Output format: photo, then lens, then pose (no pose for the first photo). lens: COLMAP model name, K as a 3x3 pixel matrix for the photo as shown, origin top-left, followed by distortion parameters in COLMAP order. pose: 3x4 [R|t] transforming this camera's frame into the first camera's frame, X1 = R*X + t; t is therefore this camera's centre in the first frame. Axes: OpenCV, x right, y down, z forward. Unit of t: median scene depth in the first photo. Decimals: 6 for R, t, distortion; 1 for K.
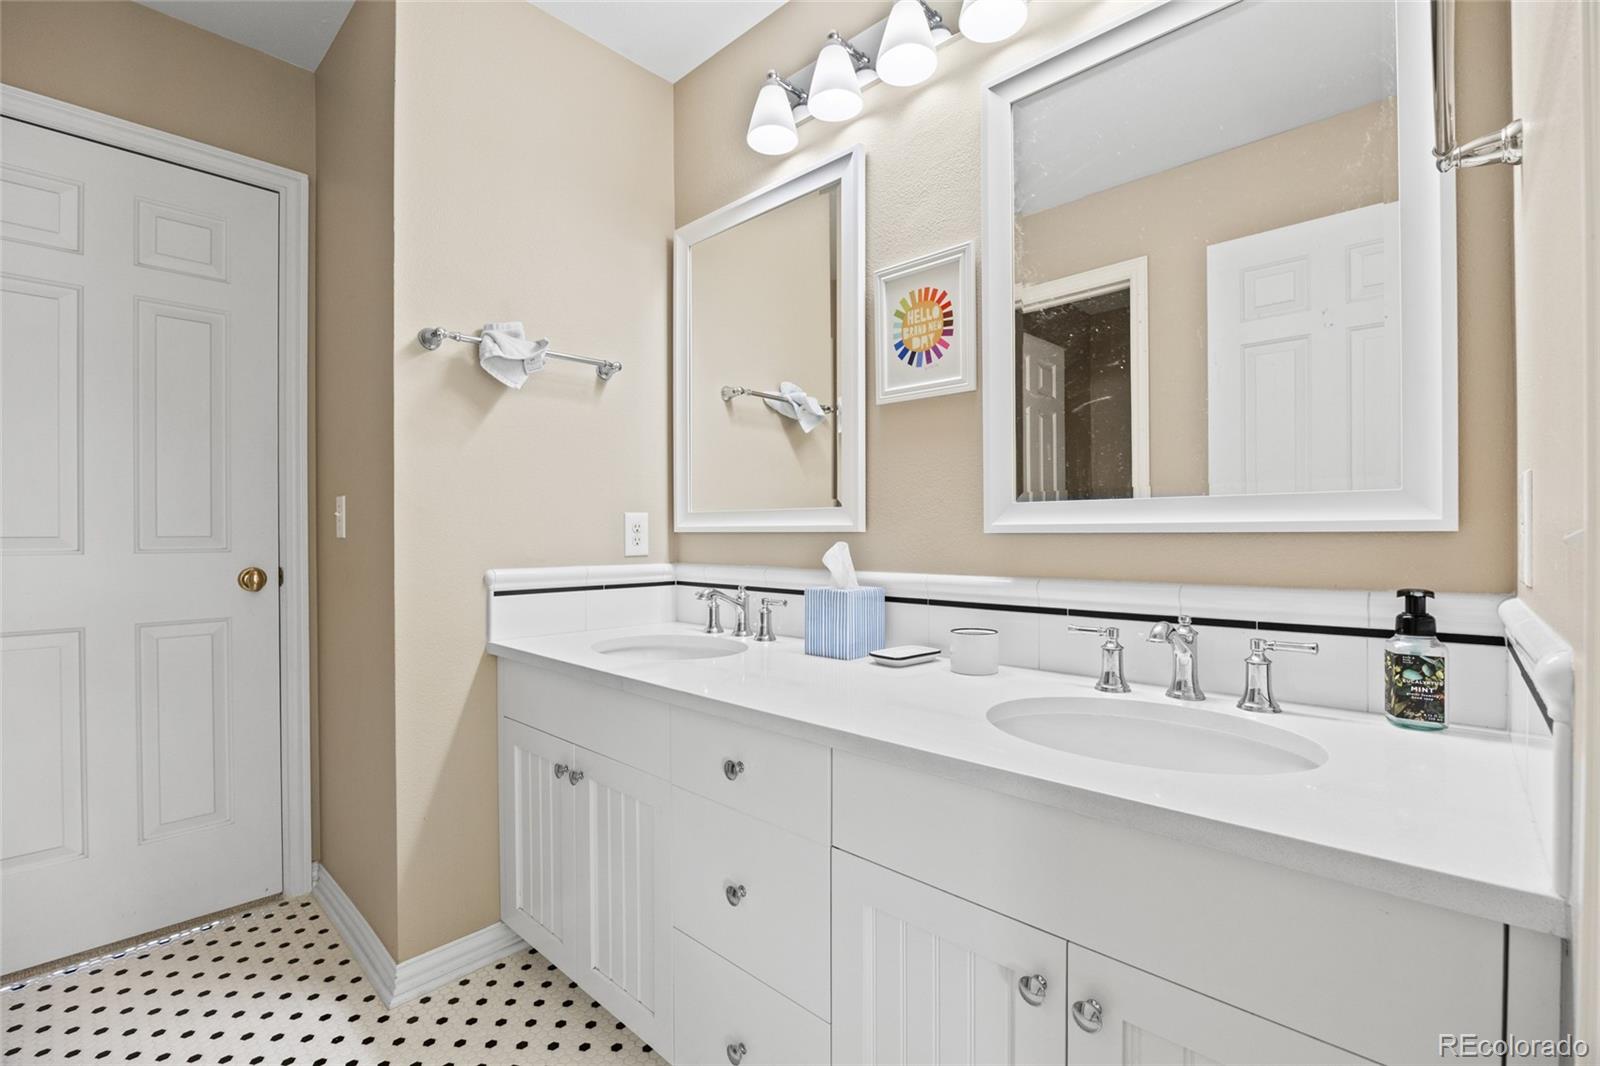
lens RADIAL K [[699.7, 0, 800.9], [0, 699.7, 542.4], [0, 0, 1]] dist [-0.016415, 0.000261]
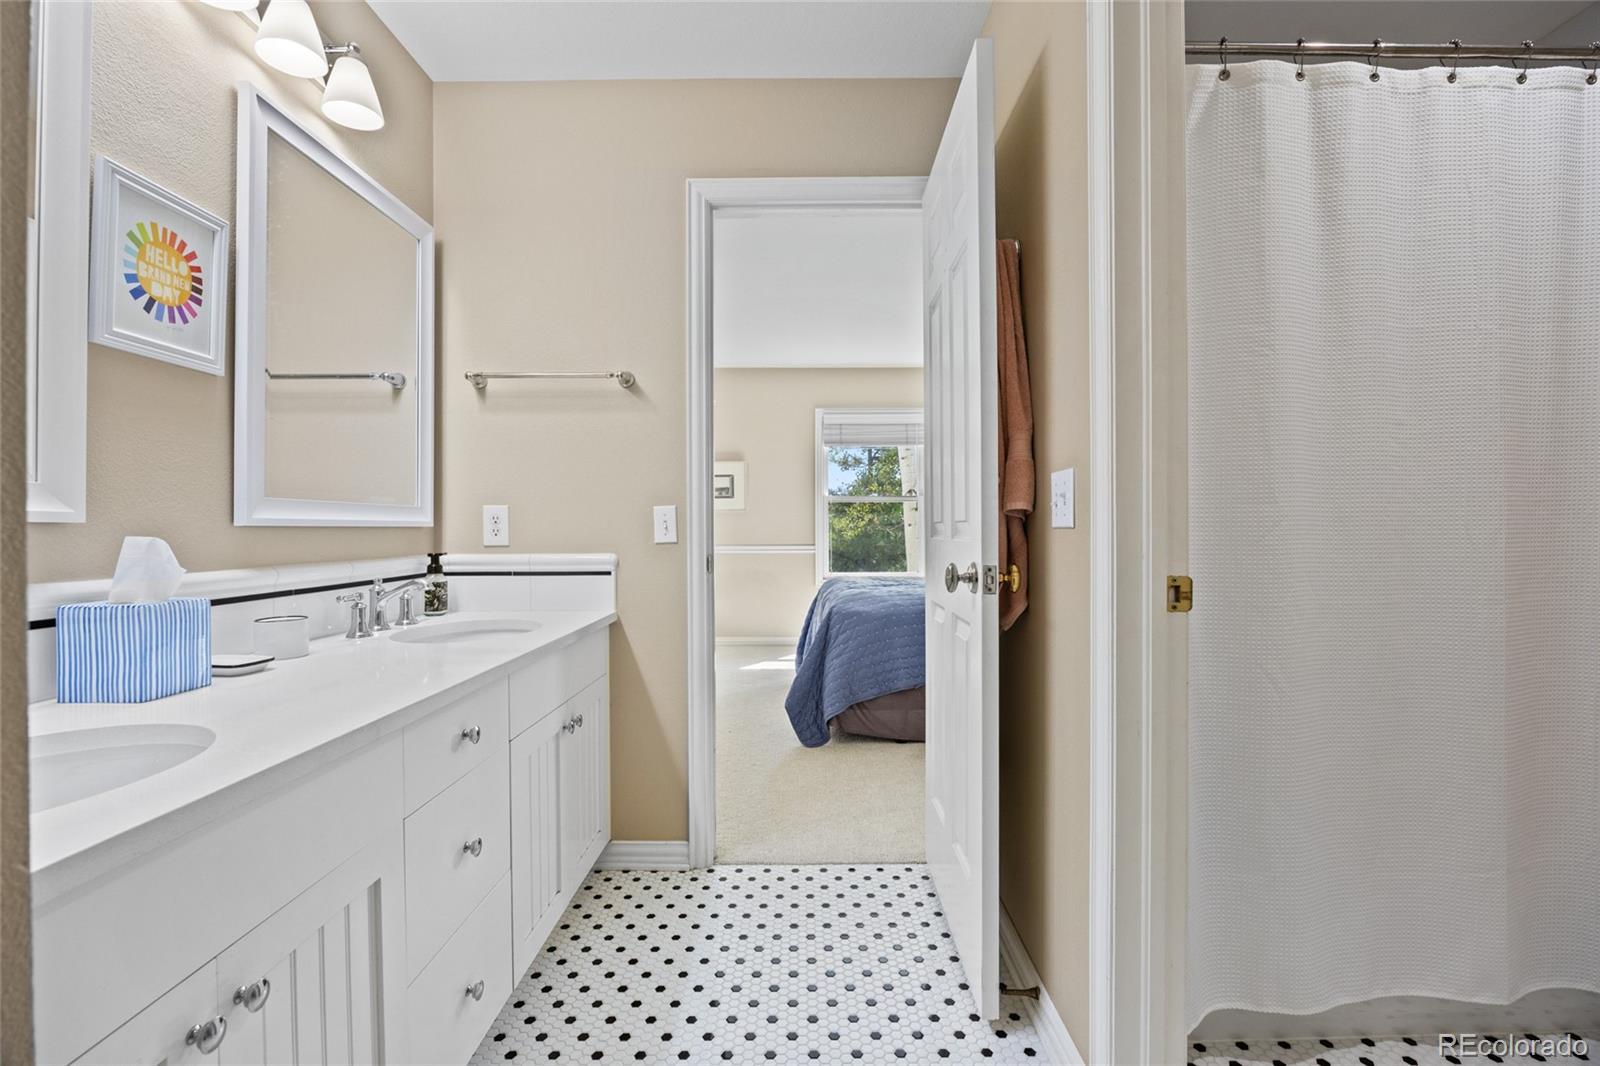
lens RADIAL K [[699.7, 0, 800.9], [0, 699.7, 542.4], [0, 0, 1]] dist [-0.016415, 0.000261]
pose [[-0.680903, -0.012478, 0.732267, -0.970533], [0.009692, 0.999614, 0.026046, -0.007074], [-0.732309, 0.024831, -0.680519, 1.049087]]
